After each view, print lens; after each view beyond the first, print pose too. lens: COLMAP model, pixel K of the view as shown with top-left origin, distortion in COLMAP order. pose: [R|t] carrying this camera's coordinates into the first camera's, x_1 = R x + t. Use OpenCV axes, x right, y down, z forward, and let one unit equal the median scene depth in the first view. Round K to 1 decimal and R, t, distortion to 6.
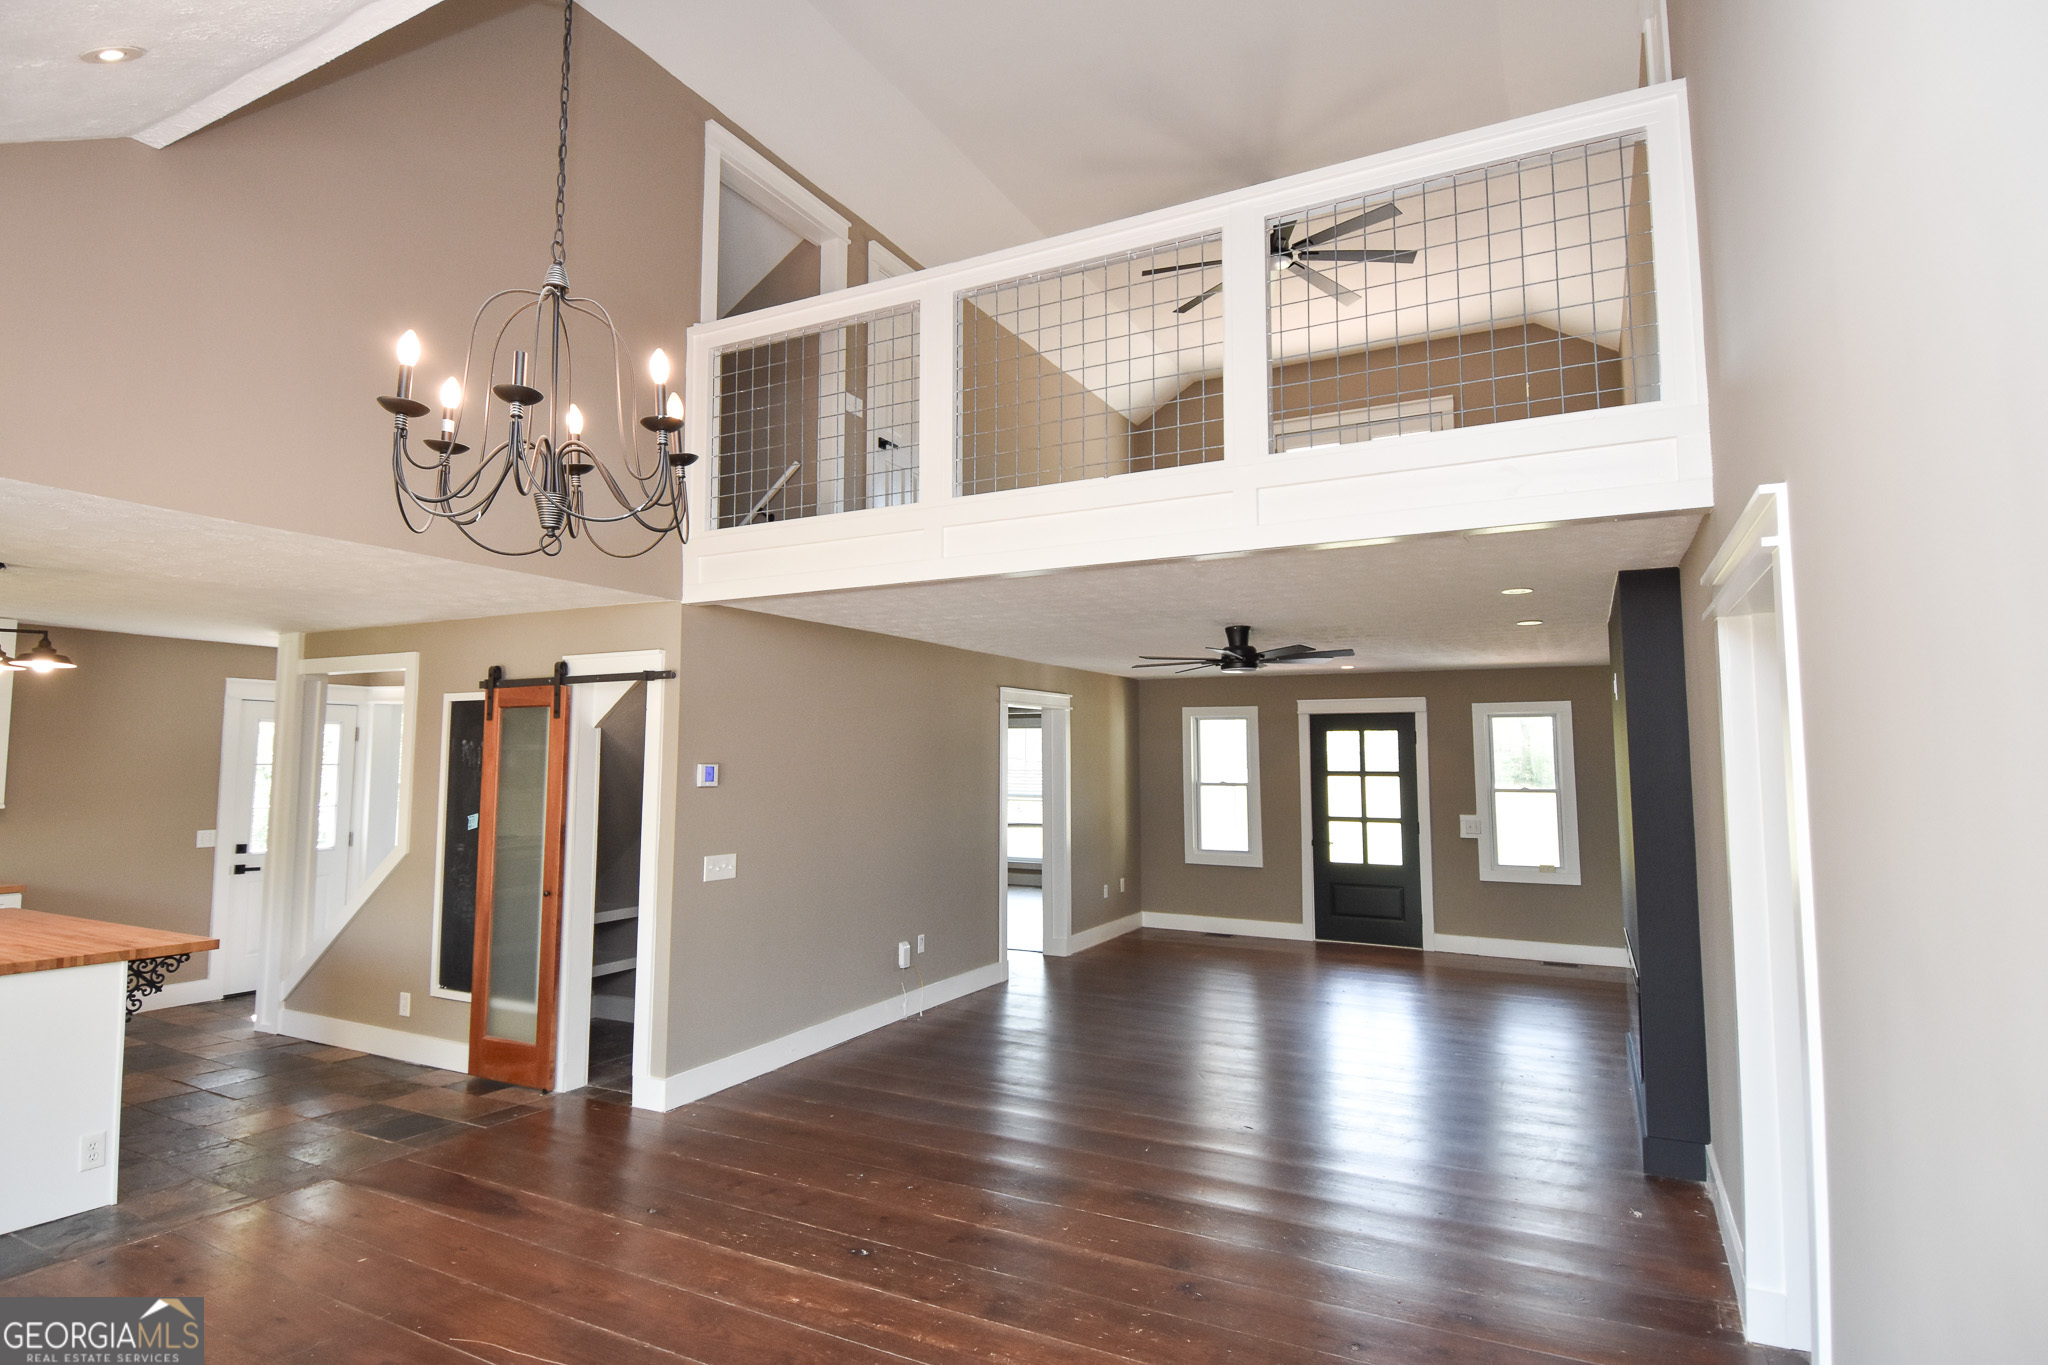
lens RADIAL K [[1063.6, 0, 1027.9], [0, 1063.6, 661.3], [0, 0, 1]] dist [0.050209, -0.057588]
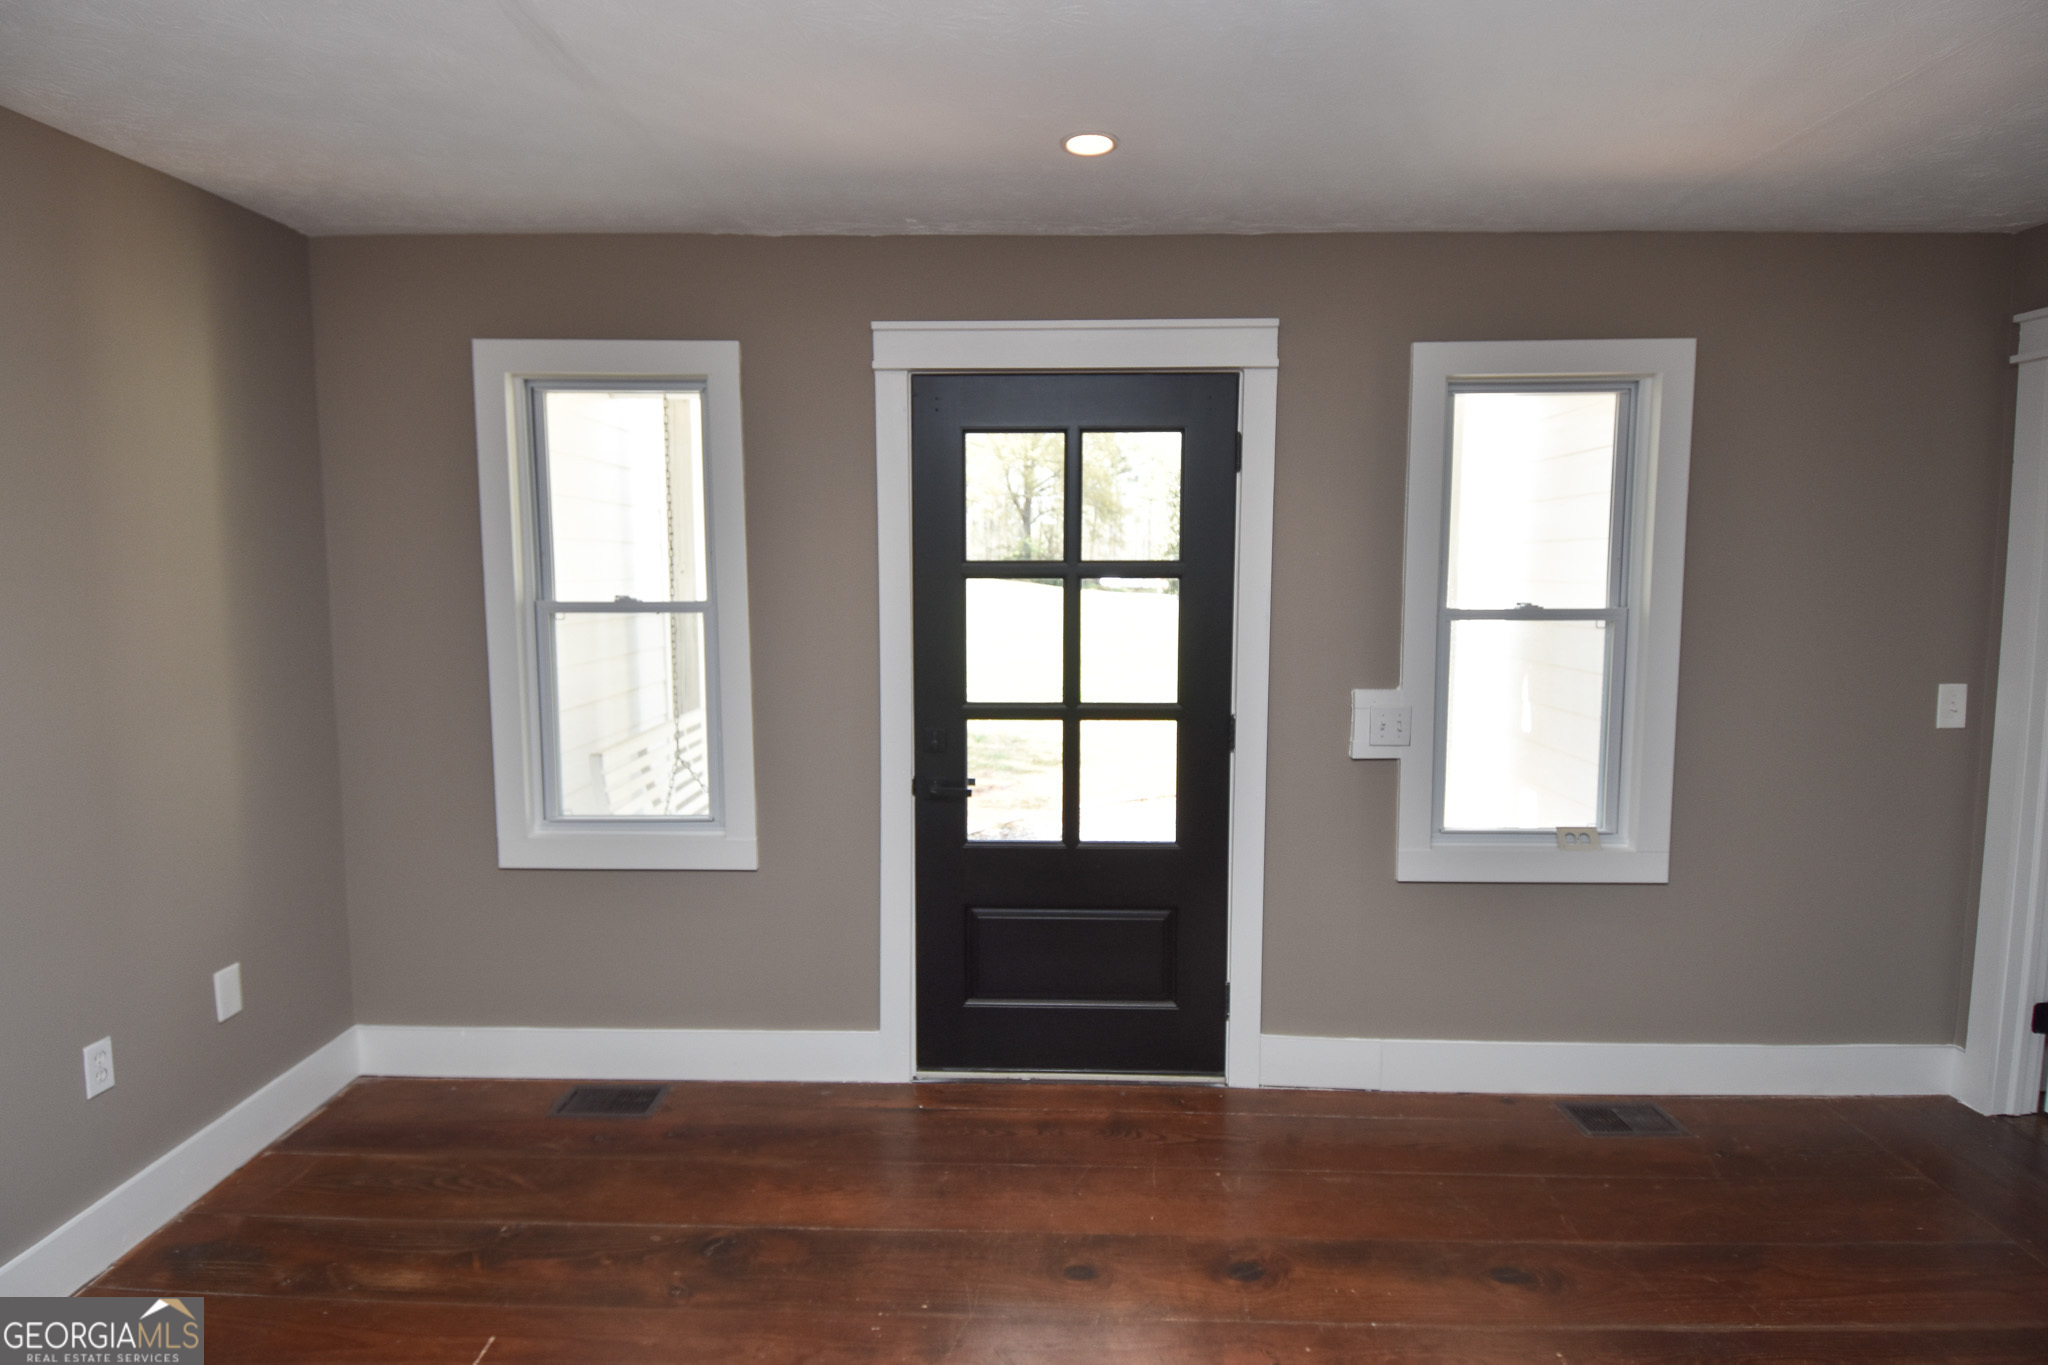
lens RADIAL K [[1063.6, 0, 1027.9], [0, 1063.6, 661.3], [0, 0, 1]] dist [0.050209, -0.057588]
pose [[0.899491, -0.039384, 0.435160, 0.163486], [-0.038897, 0.984758, 0.169527, 0.079701], [-0.435204, -0.169414, 0.884249, 0.725318]]
